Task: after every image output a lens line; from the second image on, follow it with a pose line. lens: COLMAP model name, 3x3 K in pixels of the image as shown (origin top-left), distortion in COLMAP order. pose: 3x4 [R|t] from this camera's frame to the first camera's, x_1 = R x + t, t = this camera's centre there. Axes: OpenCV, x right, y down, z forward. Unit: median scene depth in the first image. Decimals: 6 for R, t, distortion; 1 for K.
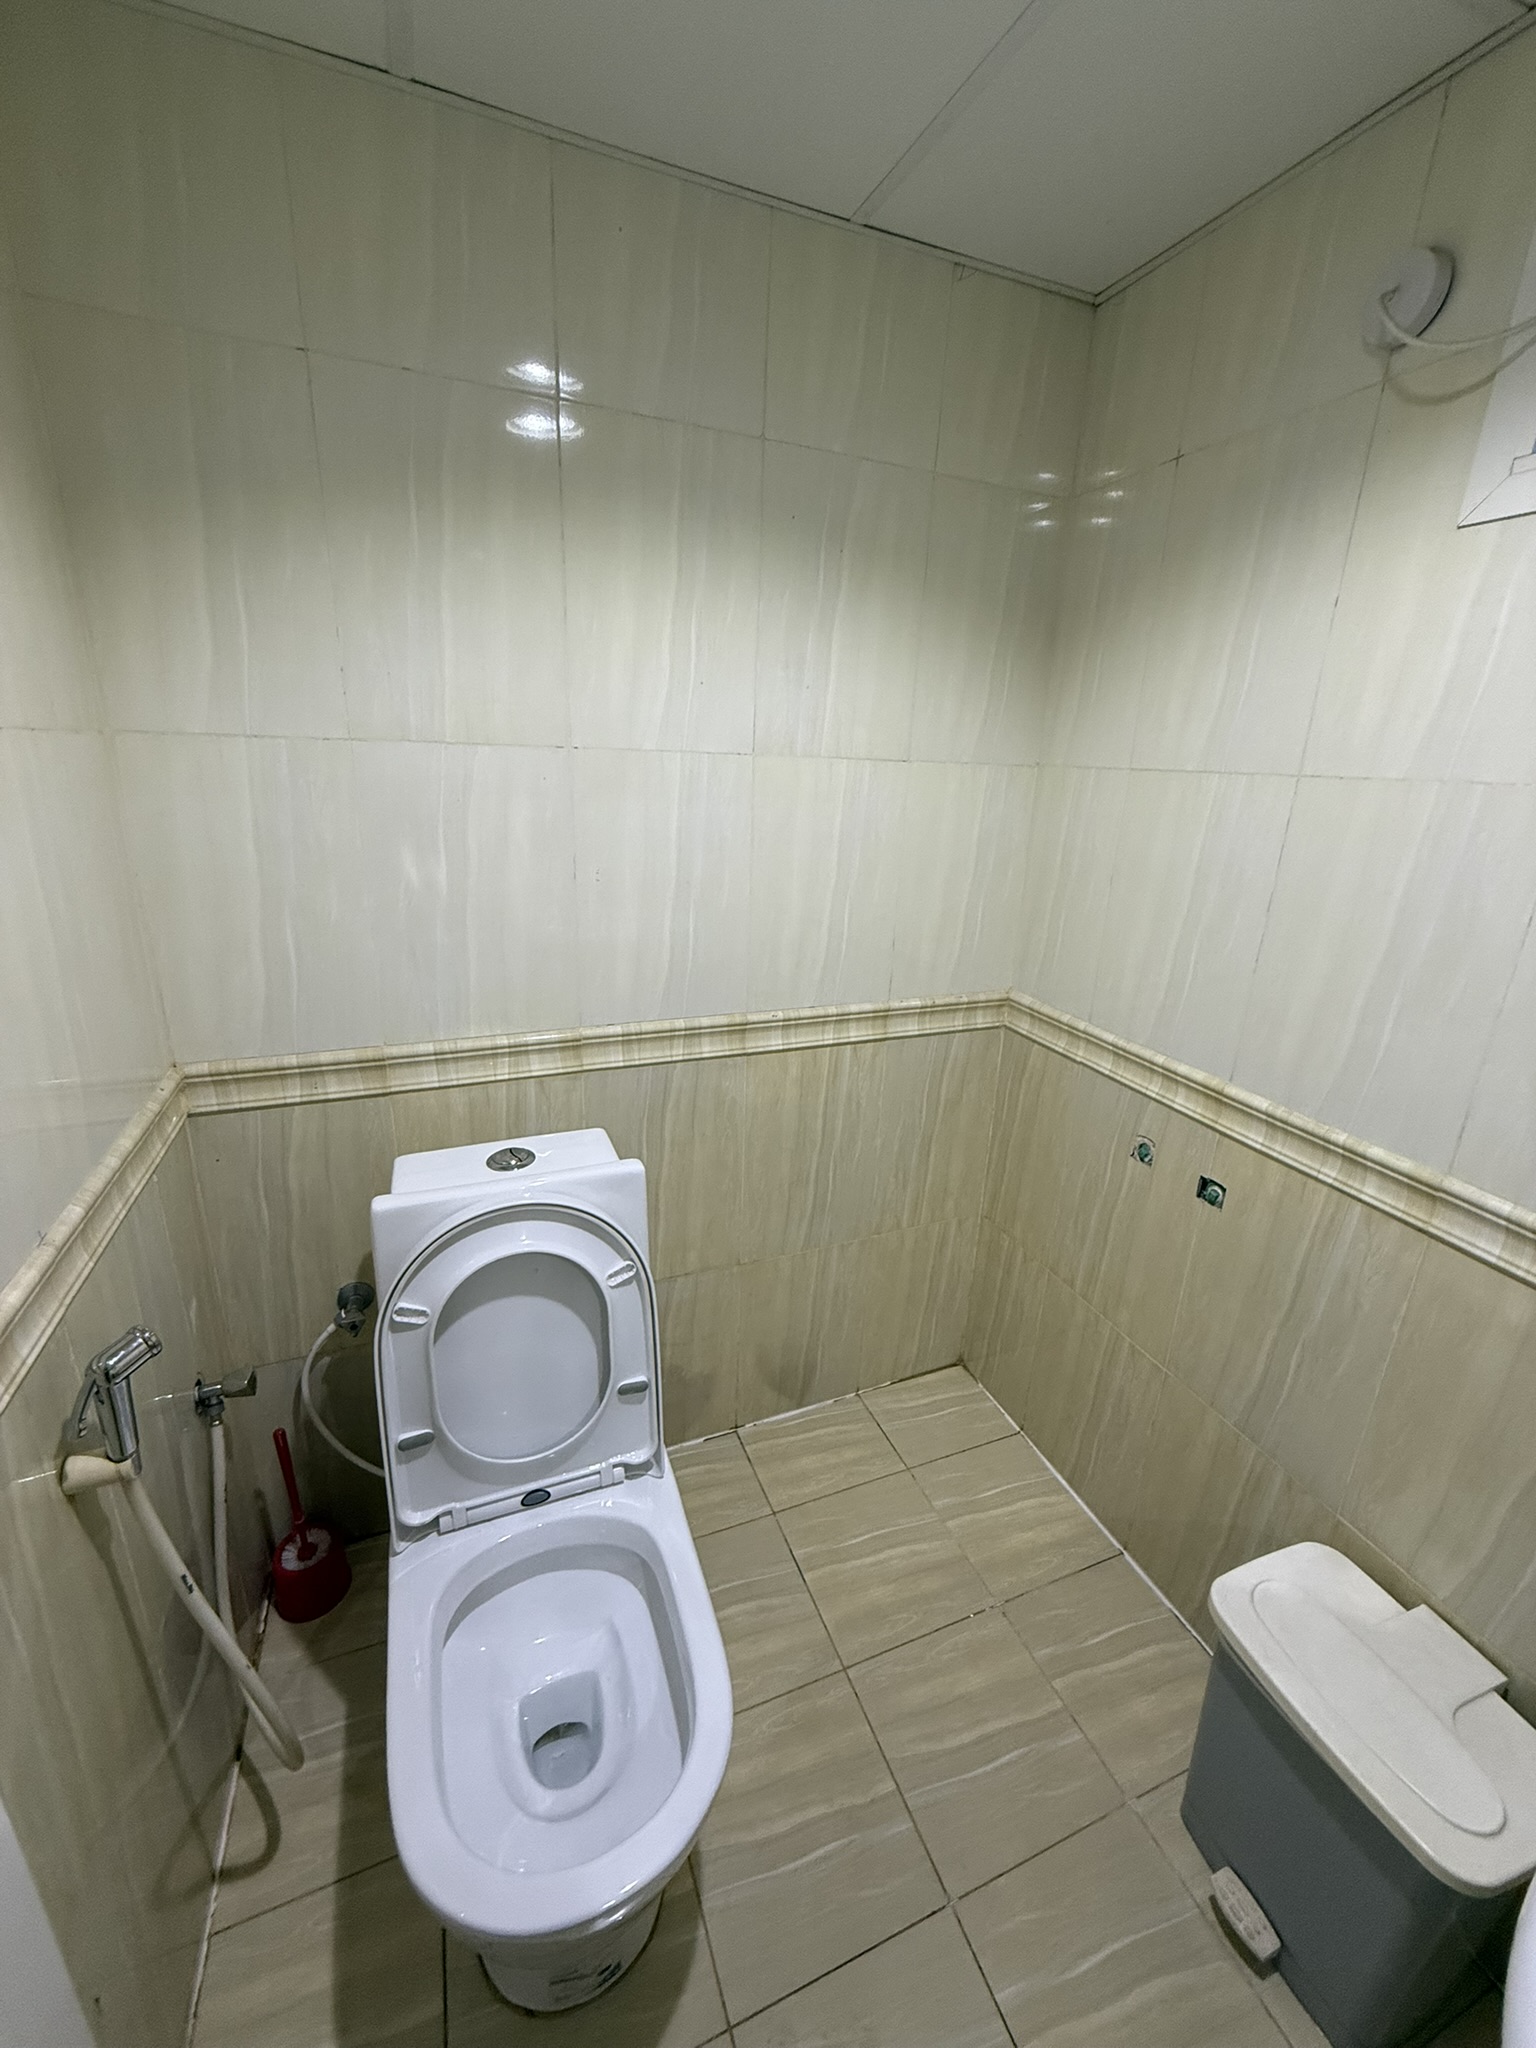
lens RADIAL K [[808.2, 0, 768.0], [0, 808.2, 1024.0], [0, 0, 1]] dist [0.001015, -0.000312]
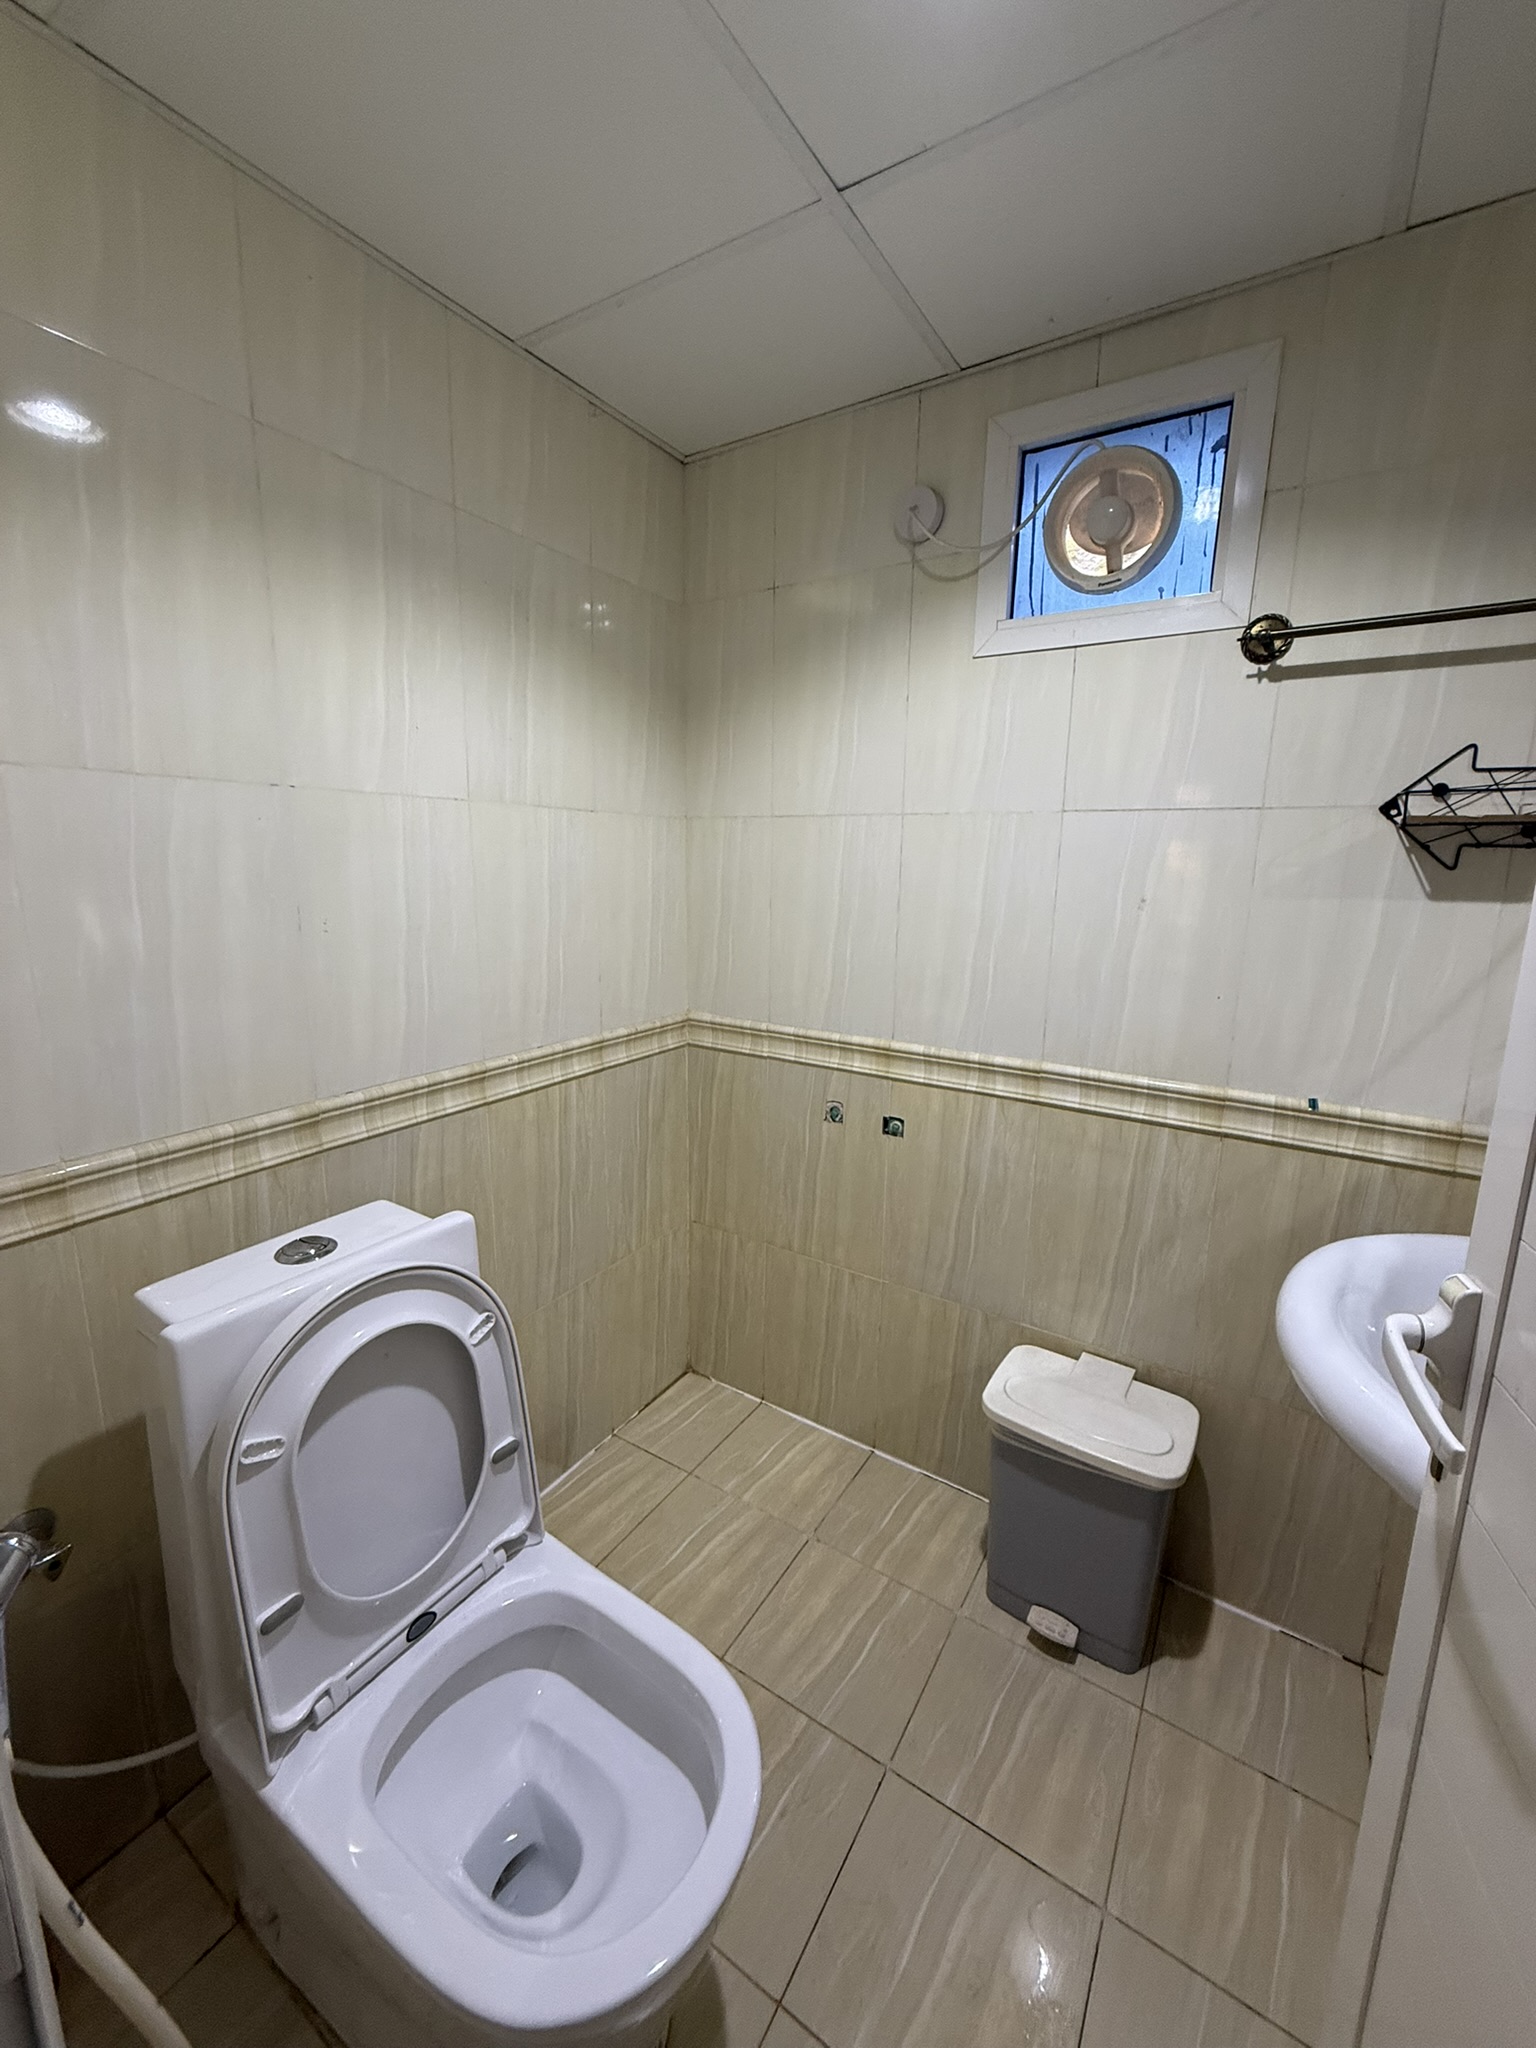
lens RADIAL K [[808.2, 0, 768.0], [0, 808.2, 1024.0], [0, 0, 1]] dist [0.001015, -0.000312]
pose [[0.817274, -0.139979, 0.558989, -0.317542], [0.195234, 0.979939, -0.040052, 0.055065], [-0.542168, 0.141867, 0.828207, -0.003244]]
